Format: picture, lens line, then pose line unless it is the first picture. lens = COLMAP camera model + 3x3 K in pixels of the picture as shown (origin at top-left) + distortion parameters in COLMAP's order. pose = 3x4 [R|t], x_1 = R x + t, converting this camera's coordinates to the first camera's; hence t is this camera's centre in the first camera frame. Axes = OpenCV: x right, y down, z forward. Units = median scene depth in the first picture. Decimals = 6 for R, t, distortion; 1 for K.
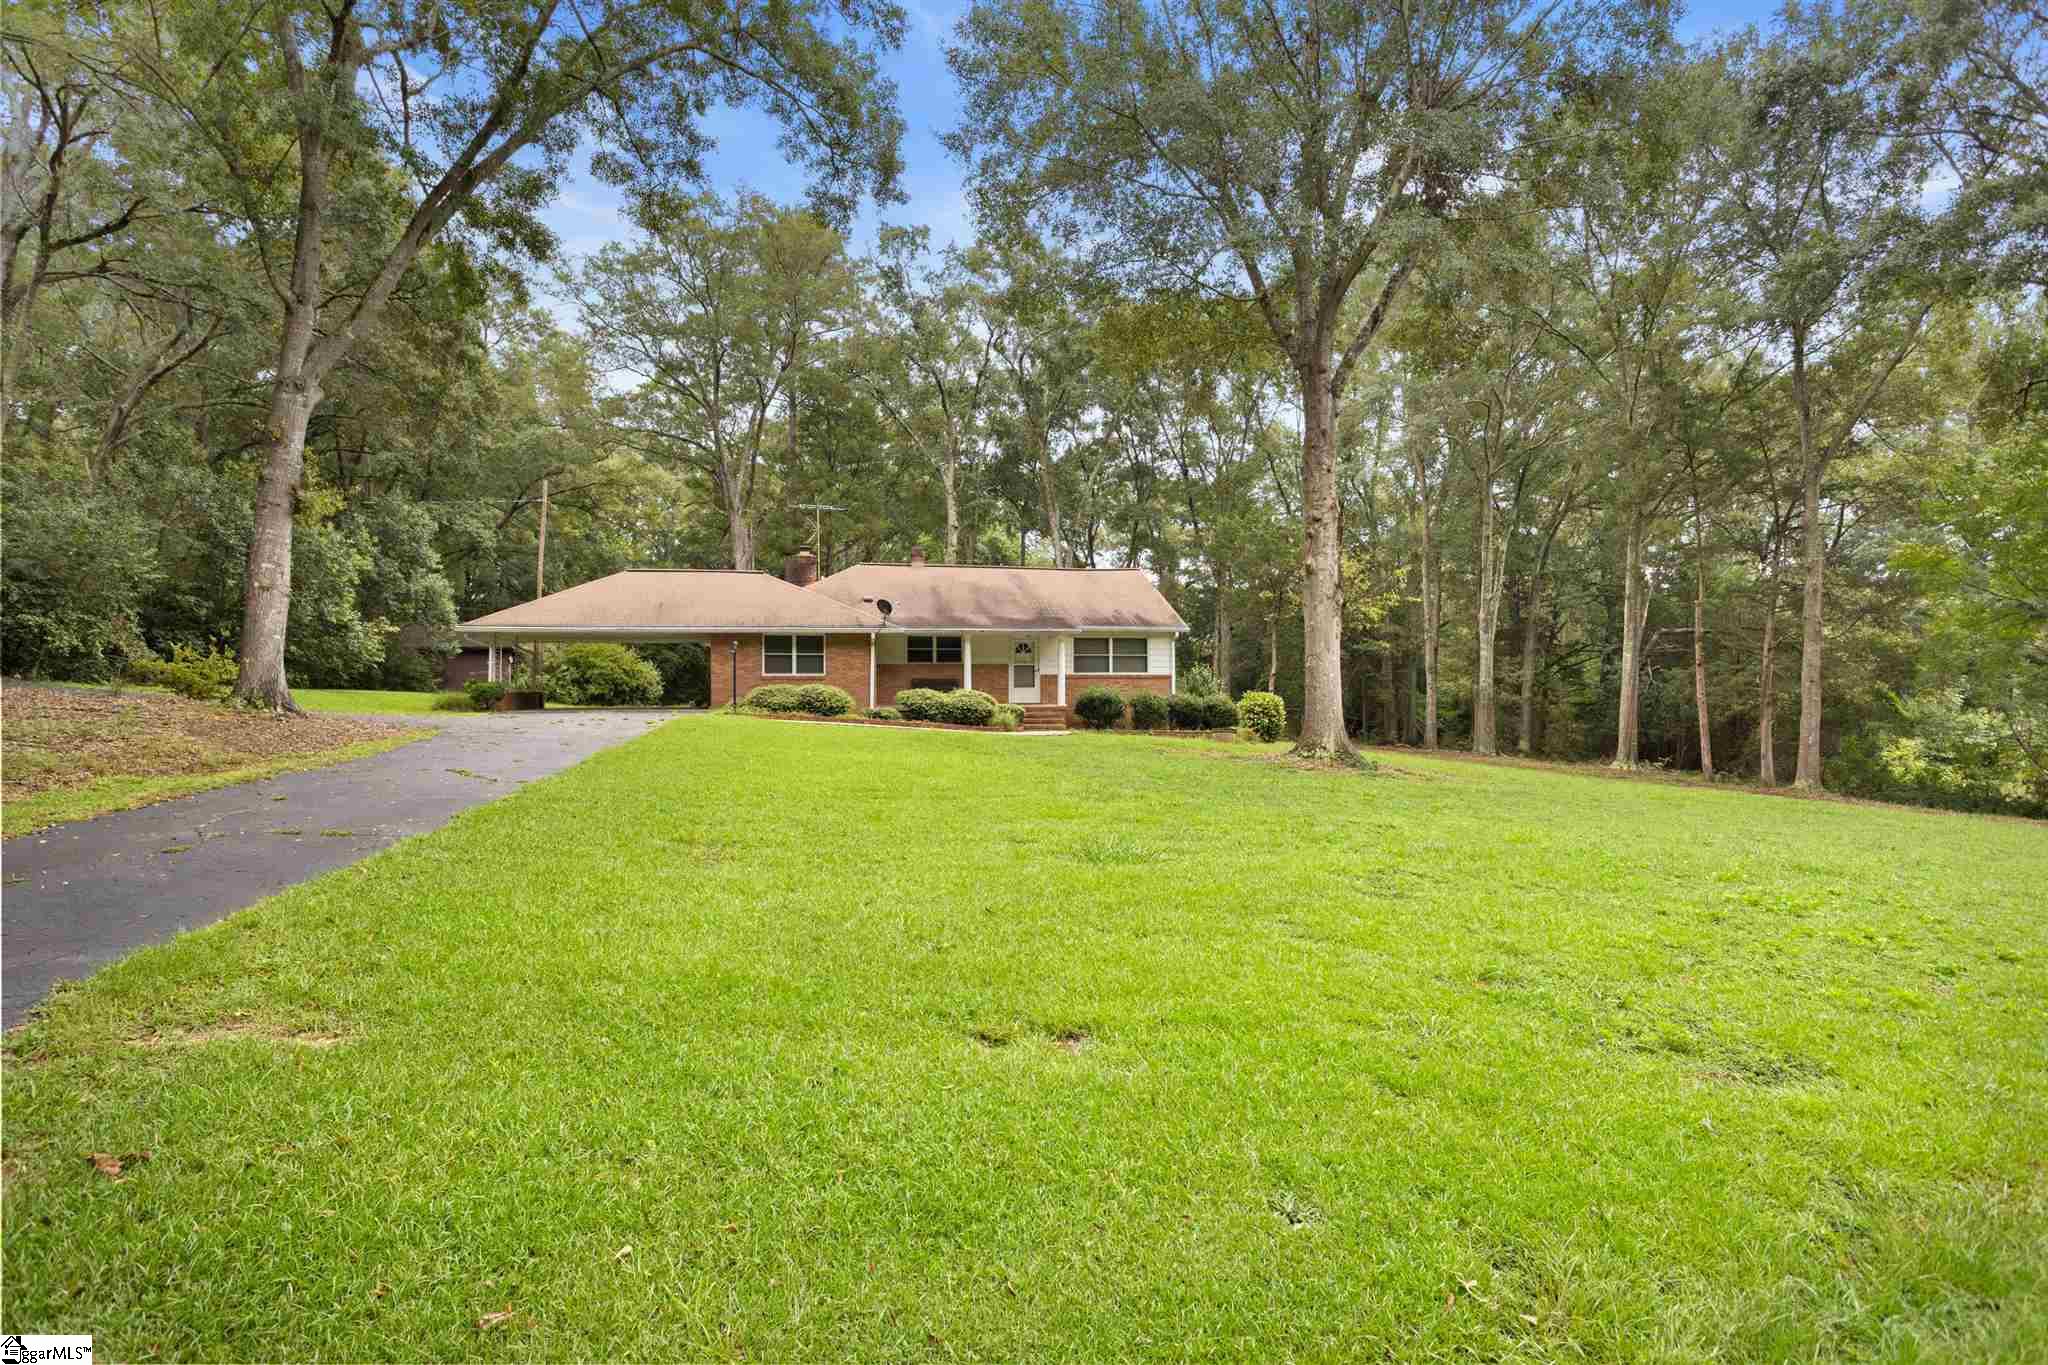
lens RADIAL K [[1194.5, 0, 1025.9], [0, 1194.5, 687.5], [0, 0, 1]] dist [-0.002513, -0.000473]
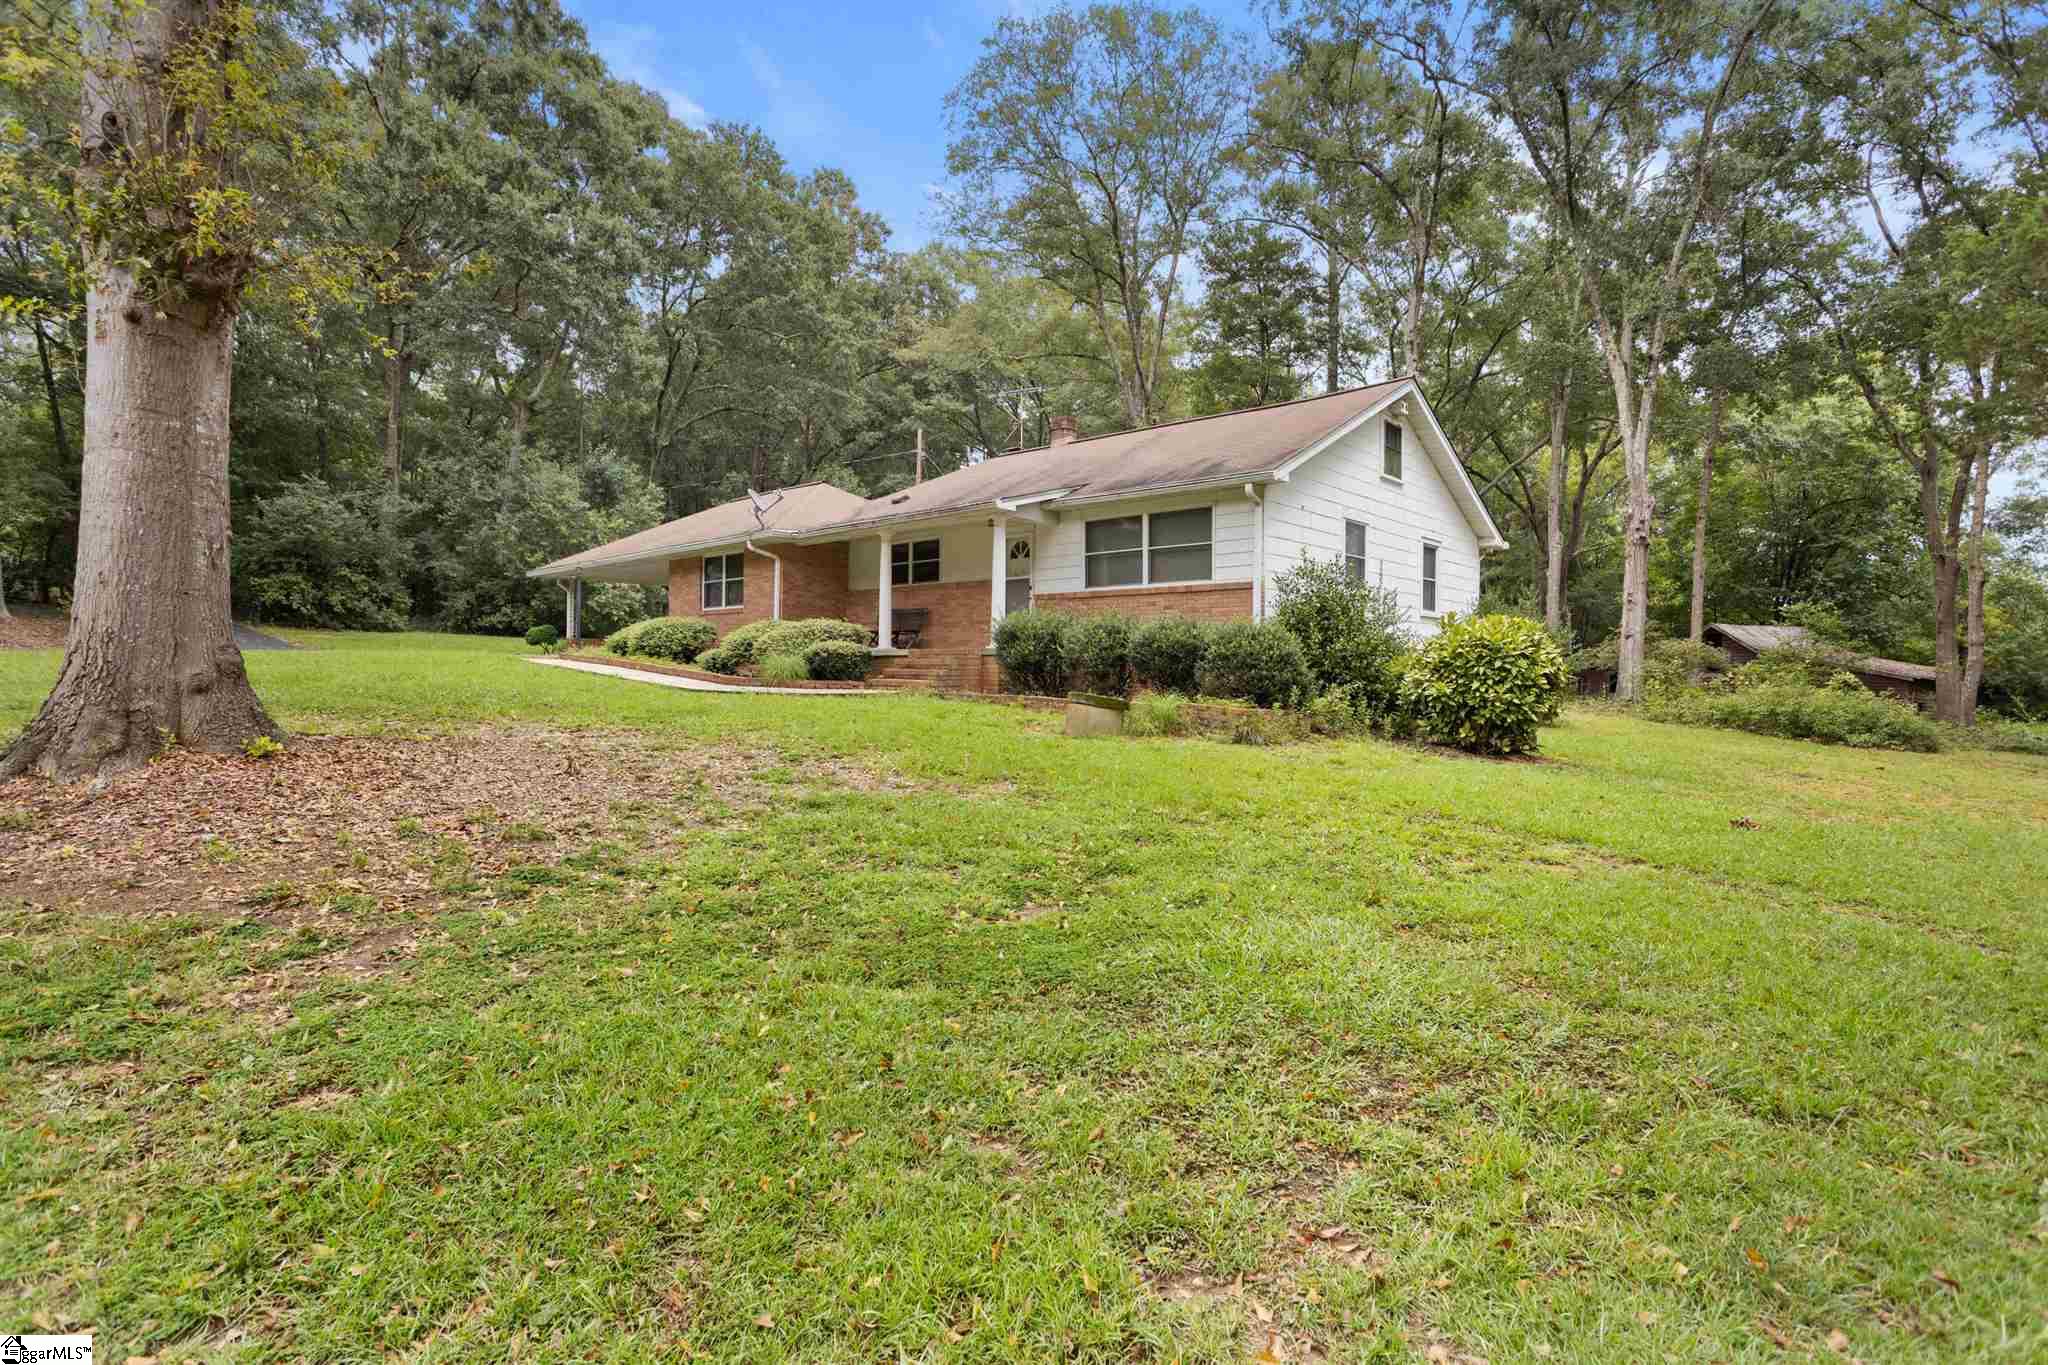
lens RADIAL K [[1007.0, 0, 1023.0], [0, 1007.0, 680.2], [0, 0, 1]] dist [-0.004104, -0.000085]
pose [[0.567648, 0.013957, -0.823153, 0.395865], [-0.007580, 0.999903, 0.011727, 0.023452], [0.823236, -0.000417, 0.567698, 0.734174]]
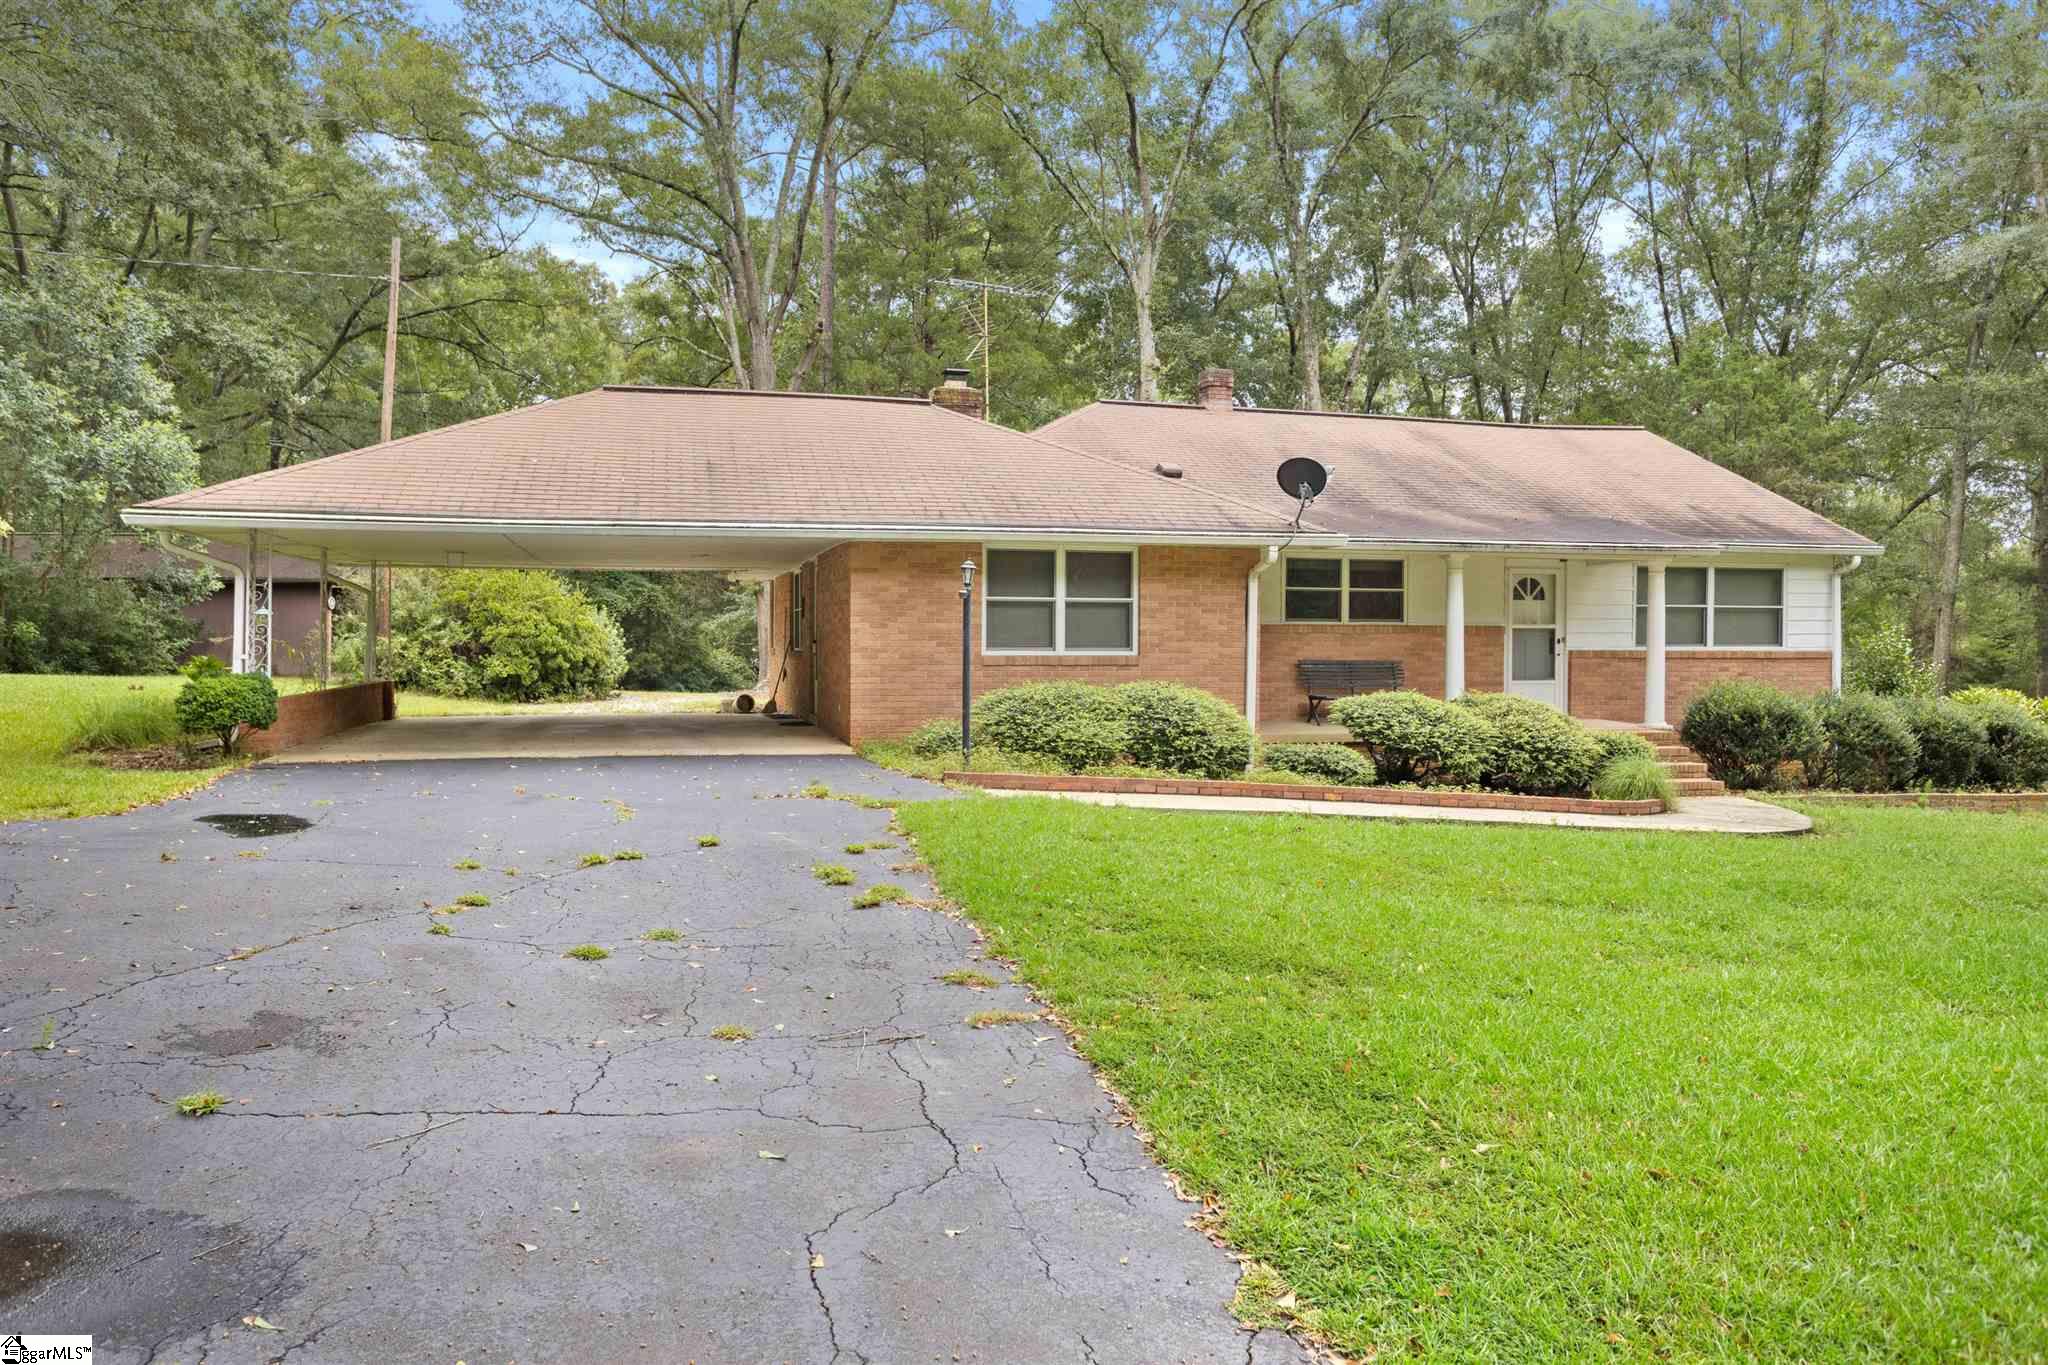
lens RADIAL K [[1375.8, 0, 1026.0], [0, 1375.8, 663.1], [0, 0, 1]] dist [0.004067, 0.003013]
pose [[0.998896, 0.006176, 0.046575, -0.207782], [-0.007097, 0.999782, 0.019636, -0.014787], [-0.046444, -0.019945, 0.998722, 0.514806]]
